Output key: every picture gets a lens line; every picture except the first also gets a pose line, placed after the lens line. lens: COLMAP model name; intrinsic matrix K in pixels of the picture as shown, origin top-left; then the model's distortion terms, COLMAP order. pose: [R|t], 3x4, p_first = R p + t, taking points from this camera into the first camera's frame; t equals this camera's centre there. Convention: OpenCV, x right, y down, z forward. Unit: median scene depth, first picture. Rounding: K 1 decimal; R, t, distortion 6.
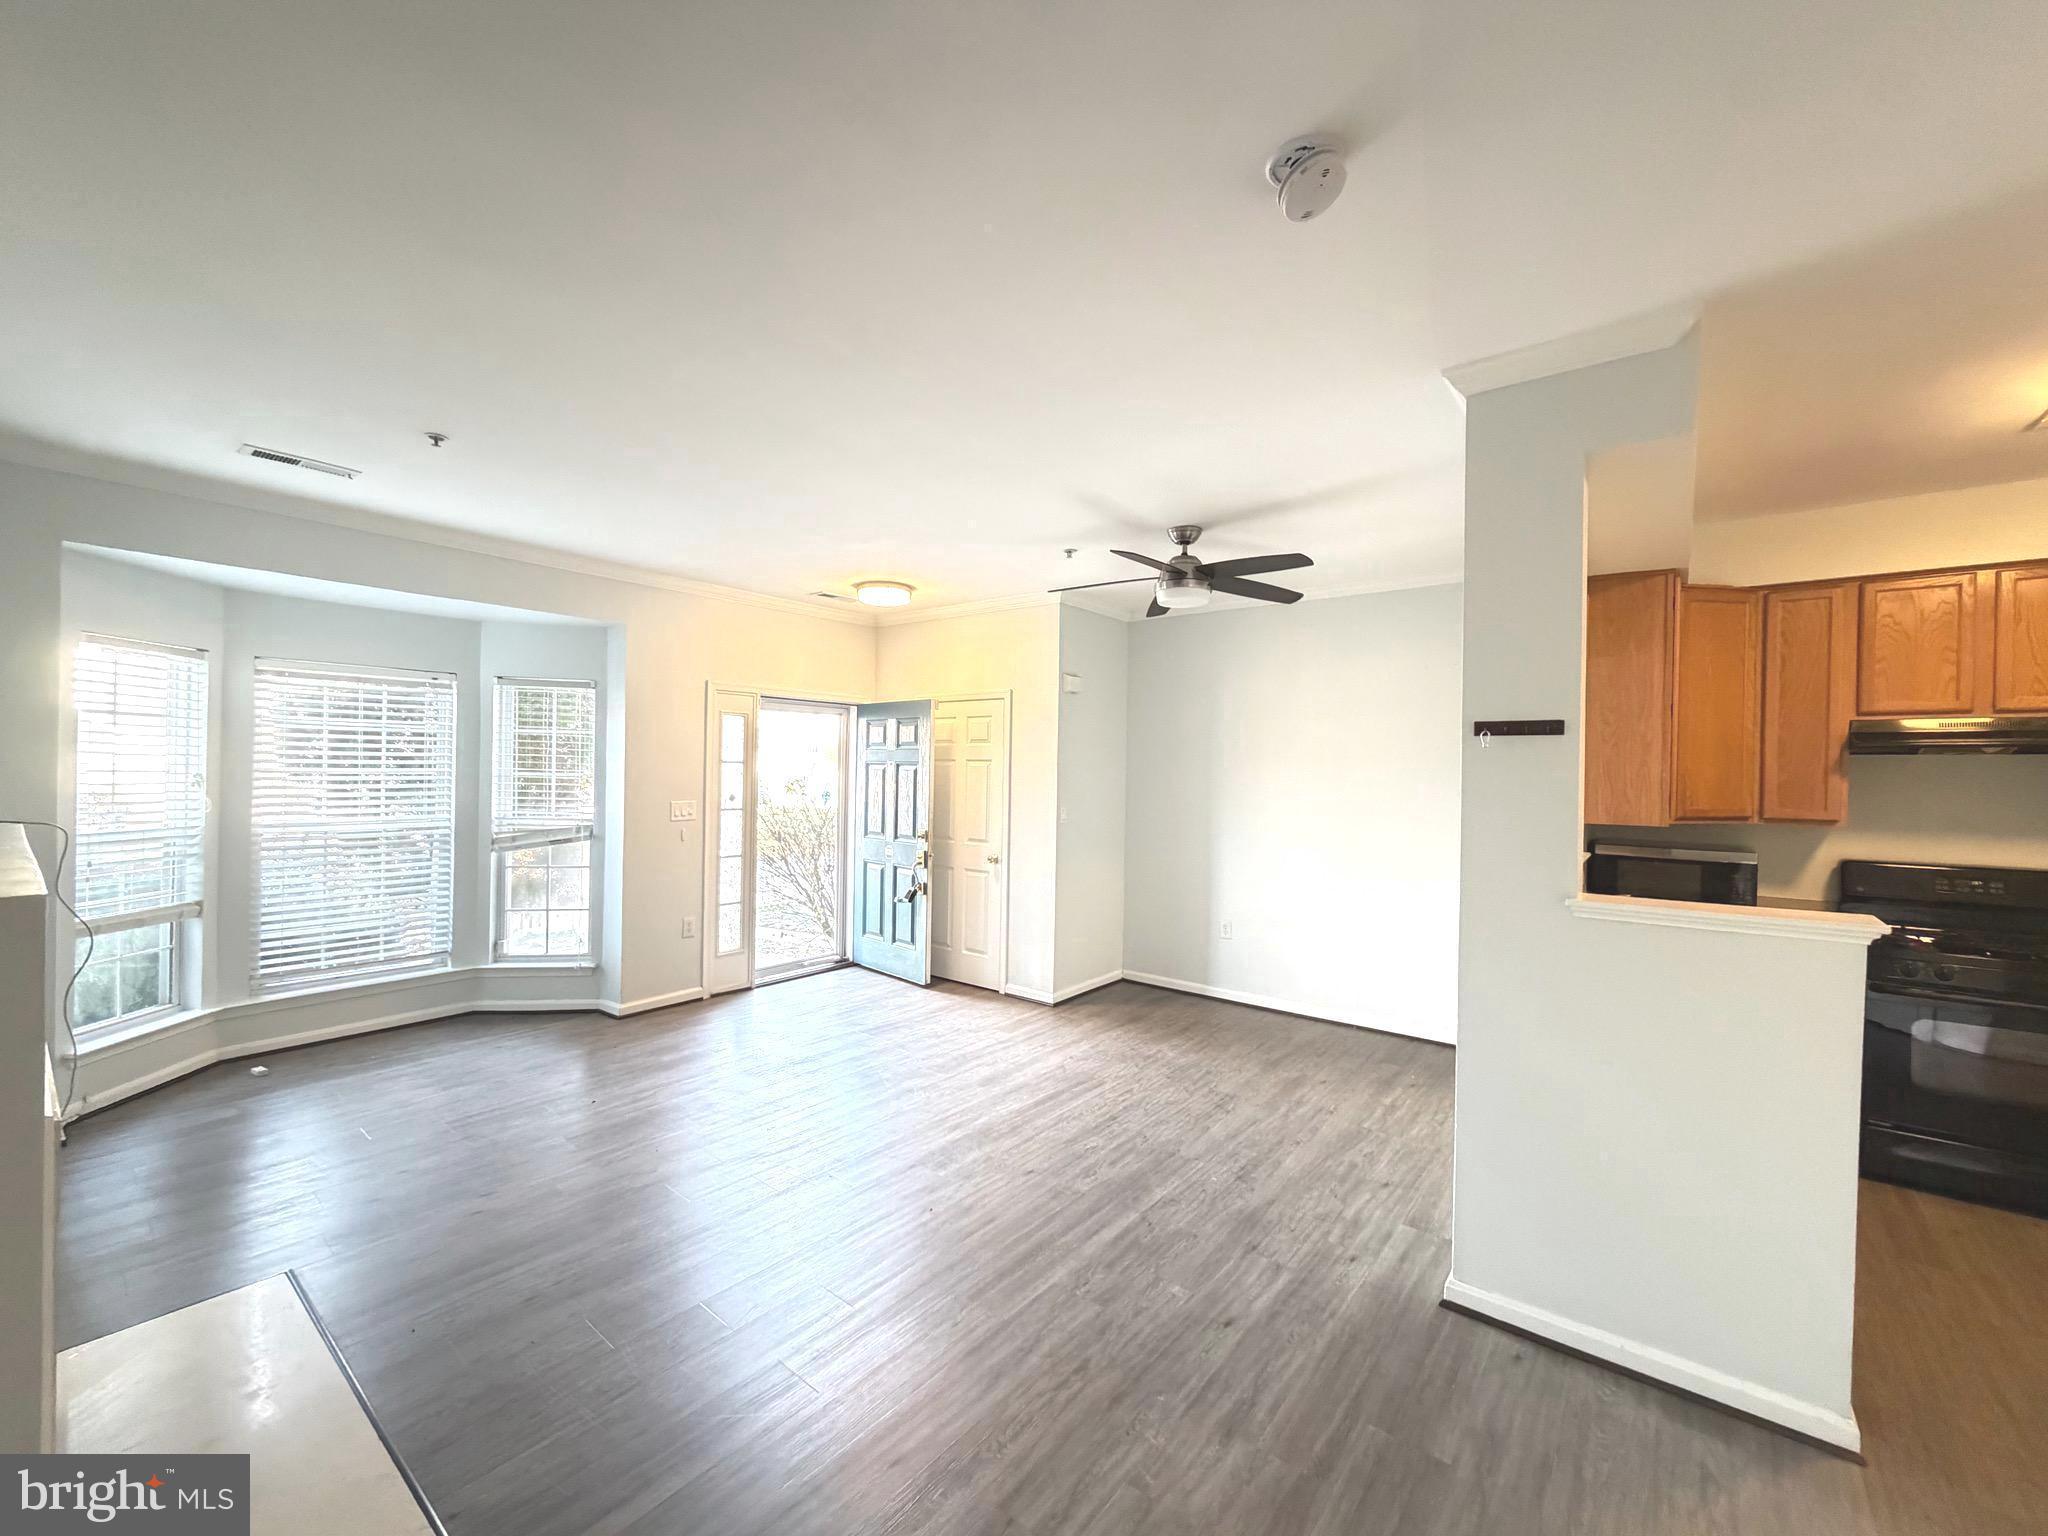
lens RADIAL K [[815.1, 0, 1032.8], [0, 815.1, 771.3], [0, 0, 1]] dist [-0.000017, -0.000316]
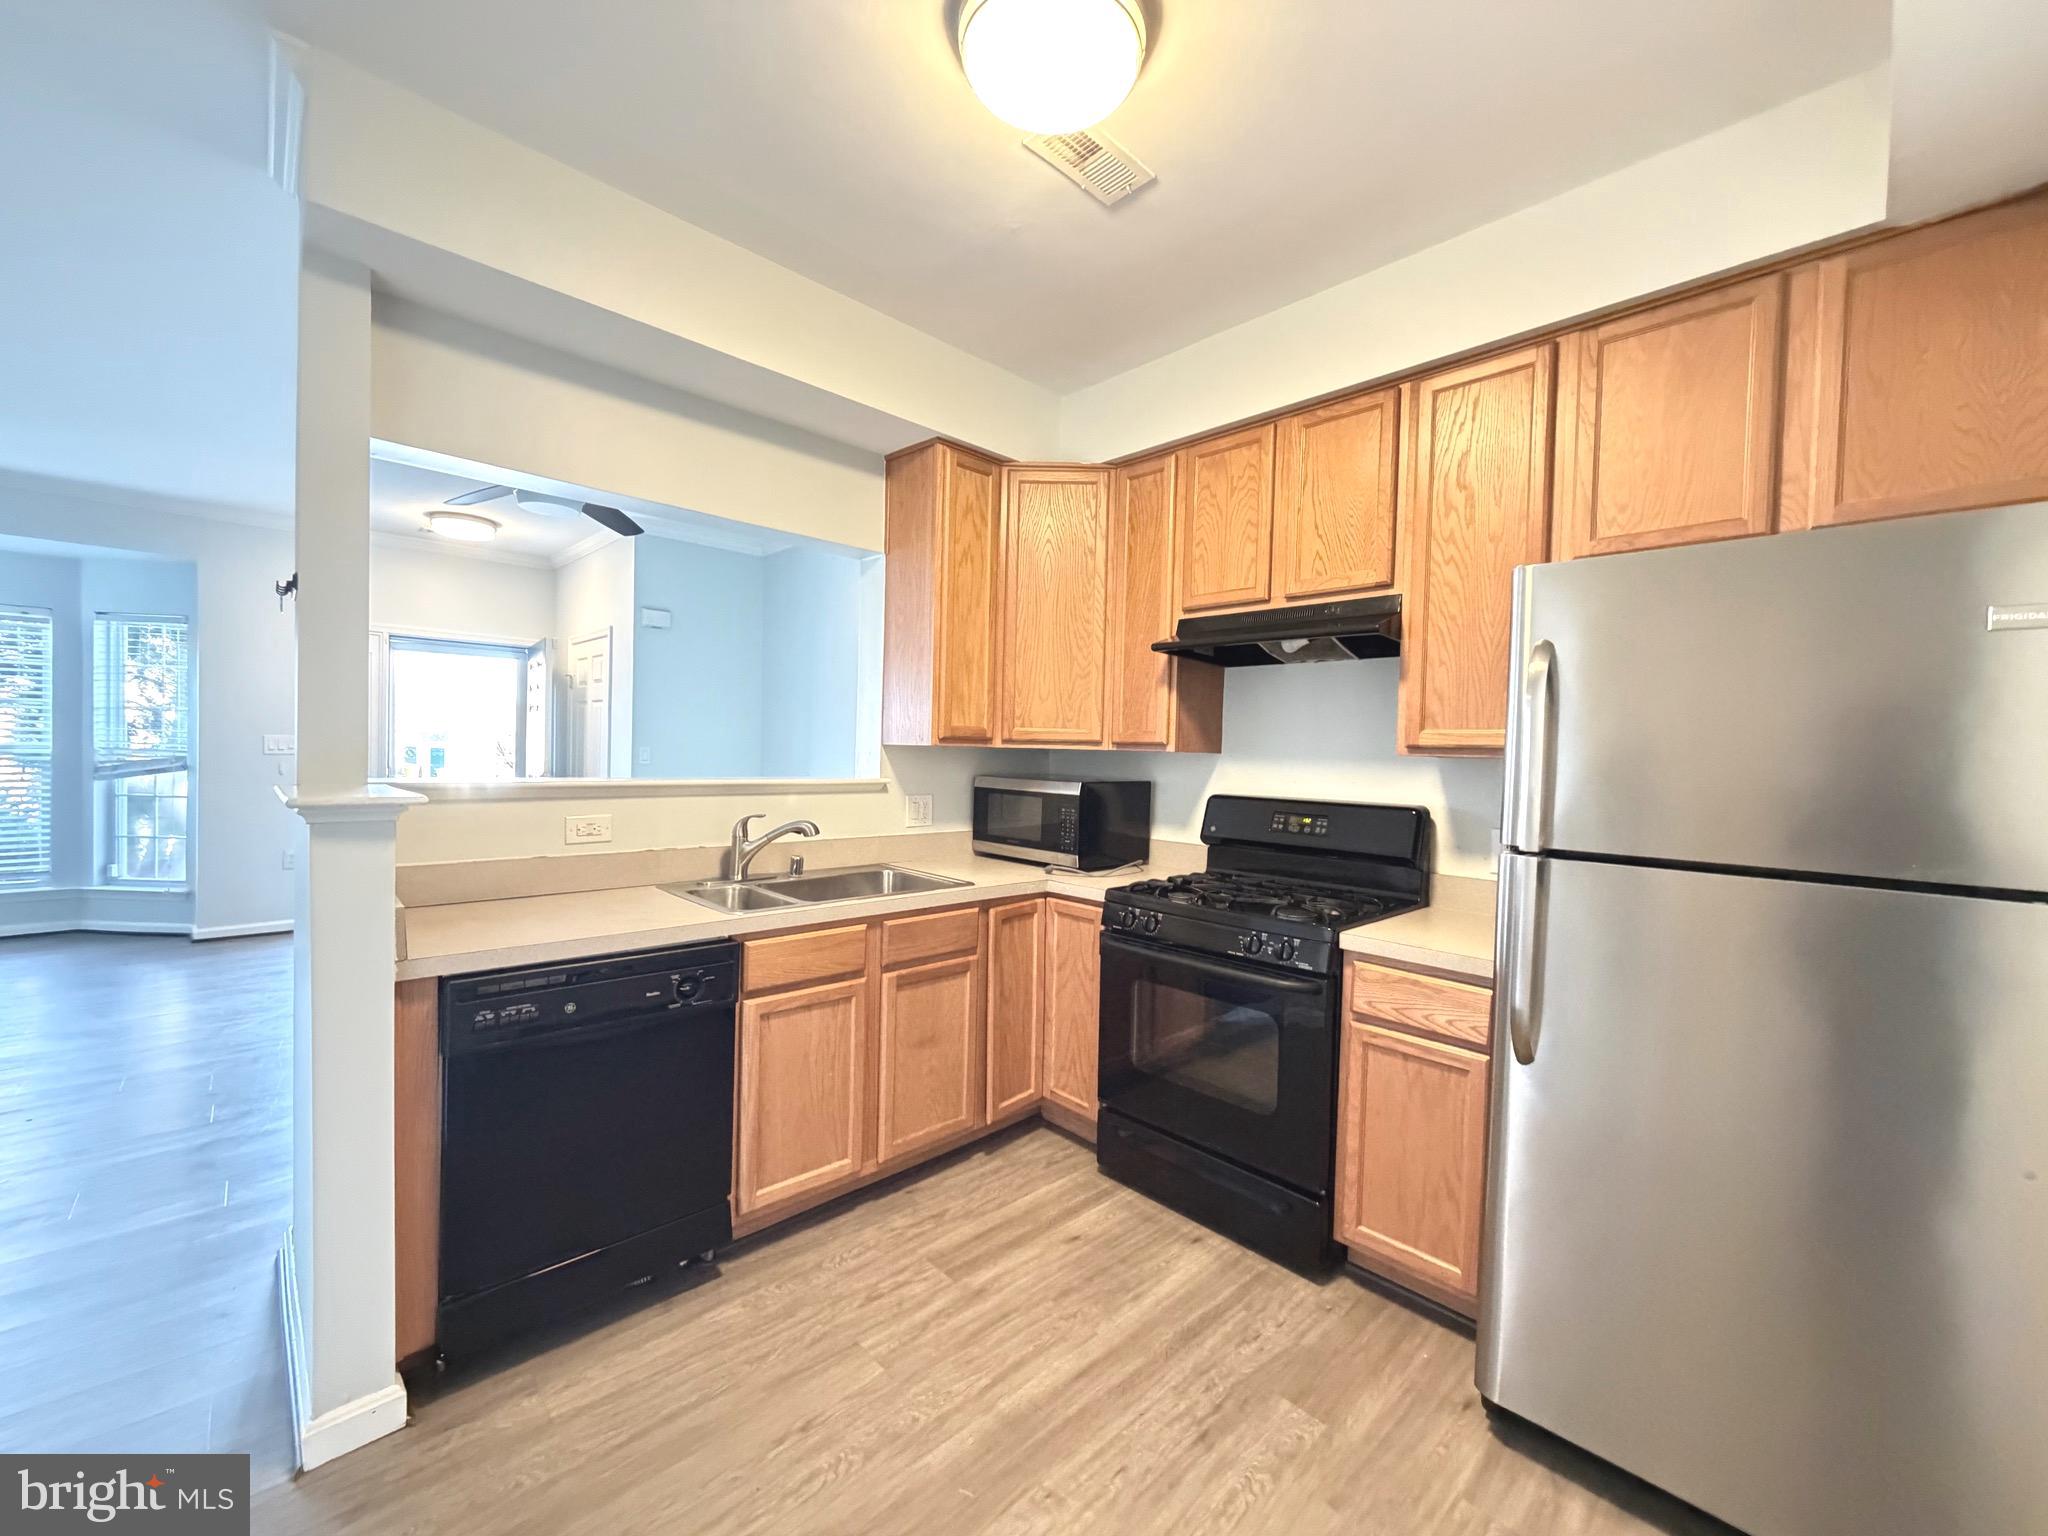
lens RADIAL K [[815.1, 0, 1031.1], [0, 815.1, 771.1], [0, 0, 1]] dist [-0.000017, -0.000316]
pose [[0.991137, 0.014938, -0.132005, 0.689228], [-0.012205, 0.999695, 0.021484, 0.052021], [0.132285, -0.019683, 0.991016, 0.120877]]
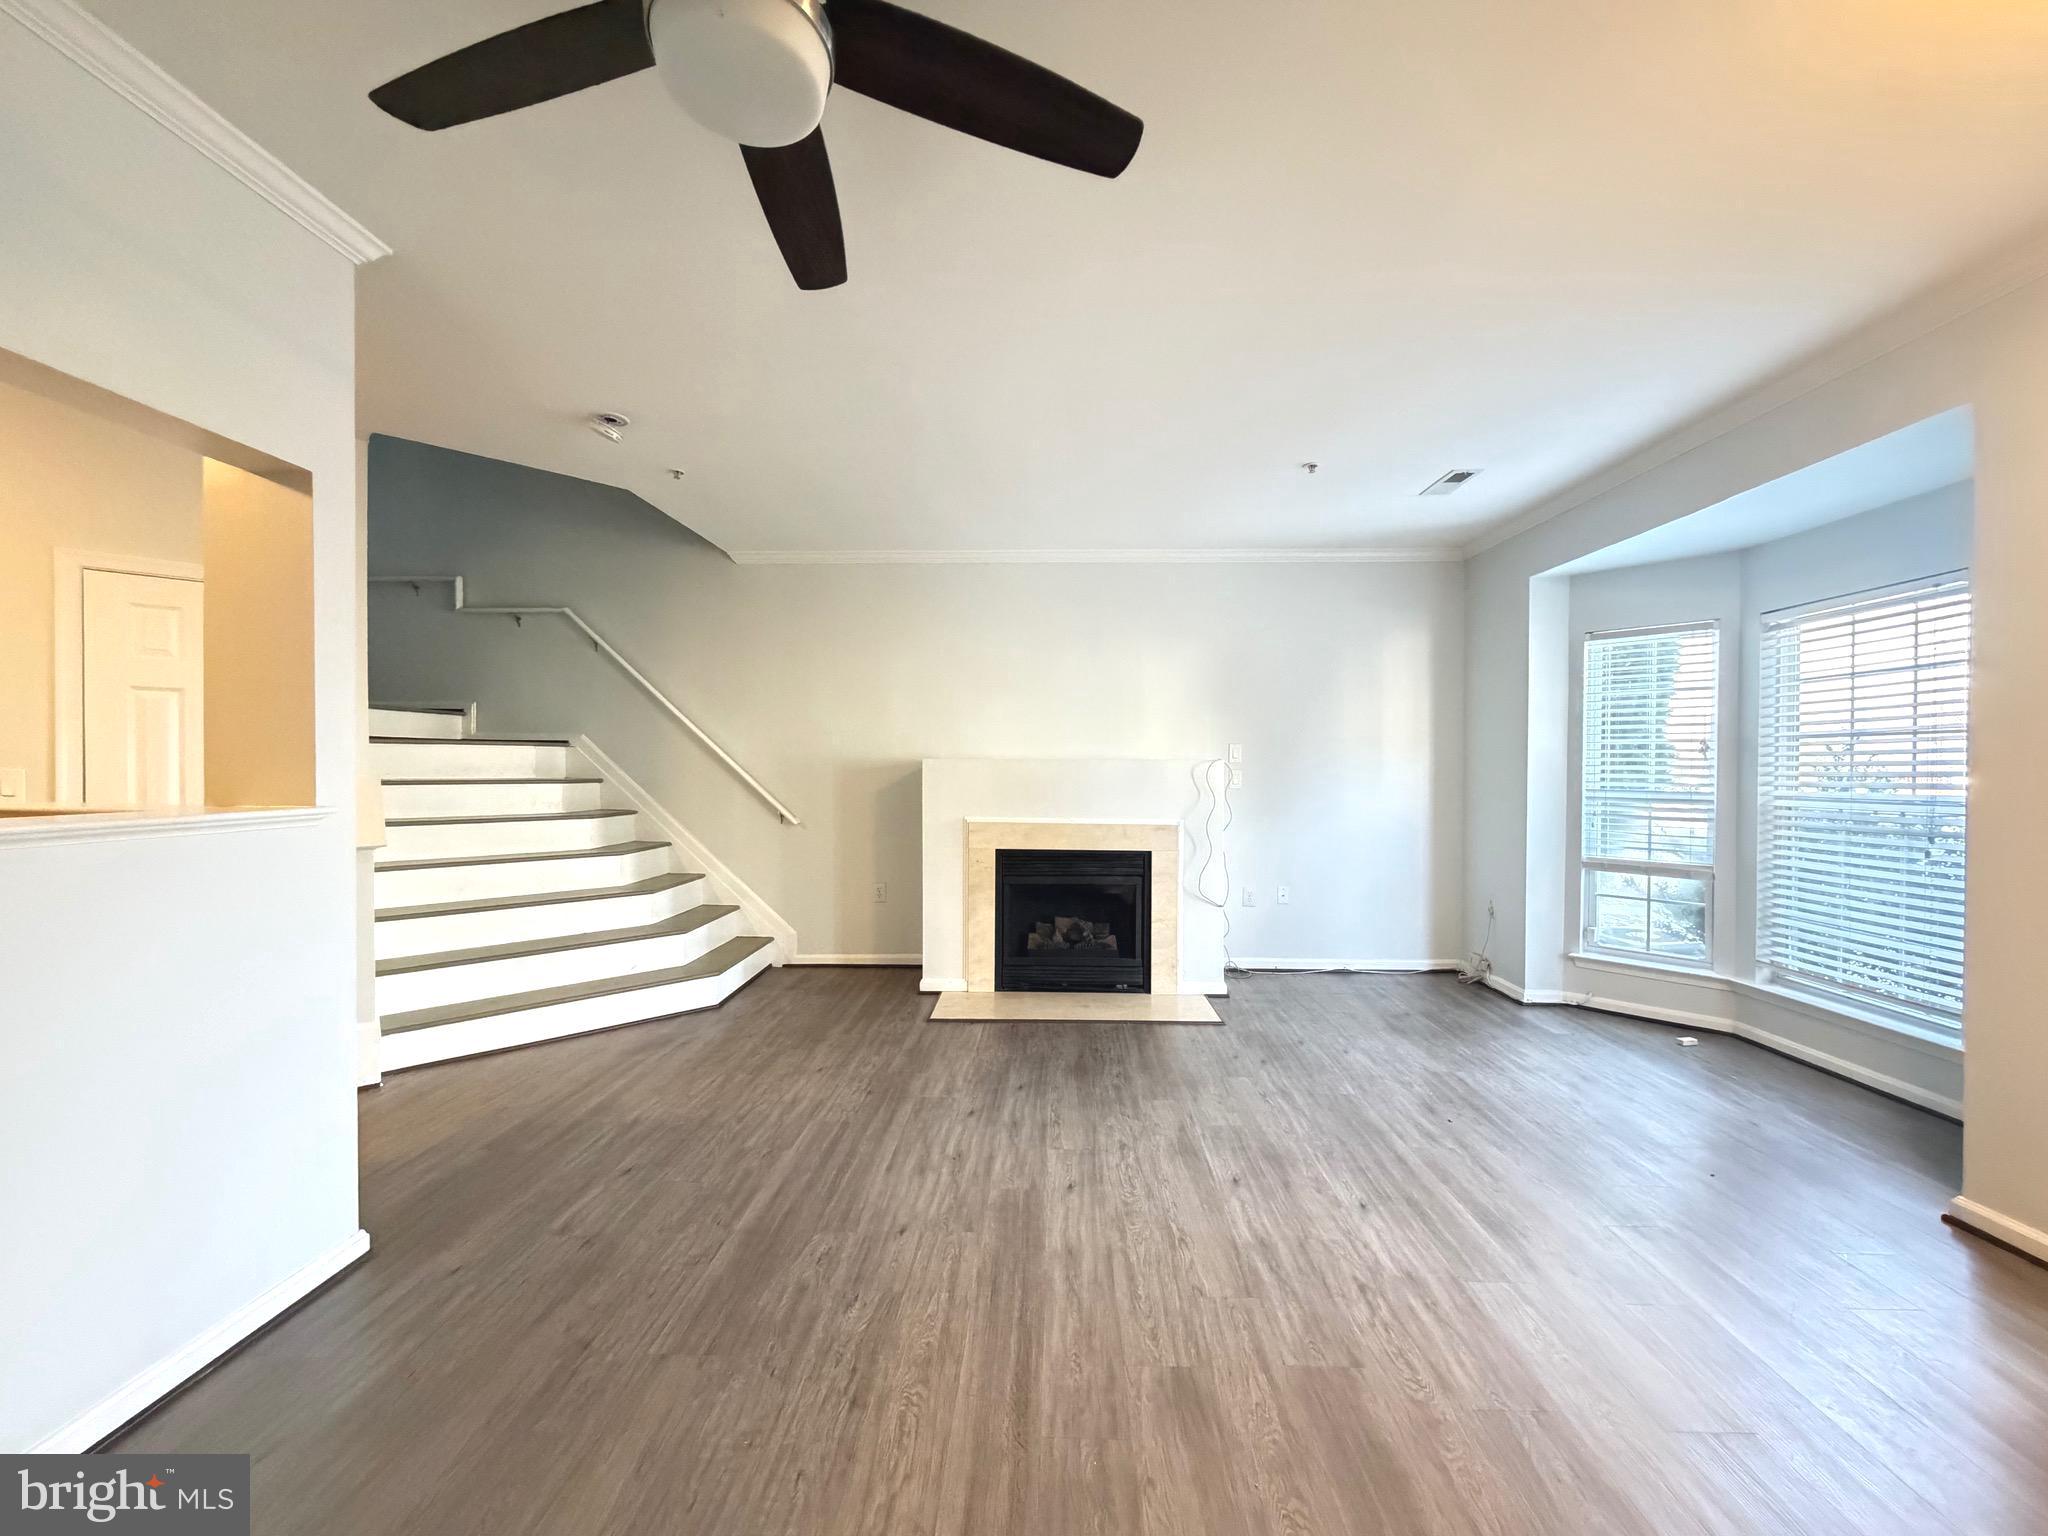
lens RADIAL K [[815.1, 0, 1029.3], [0, 815.1, 765.8], [0, 0, 1]] dist [-0.000017, -0.000316]
pose [[-0.801731, -0.016718, -0.597451, 0.228867], [-0.014110, 0.999860, -0.009044, 0.046422], [0.597518, 0.001179, -0.801854, 1.073609]]
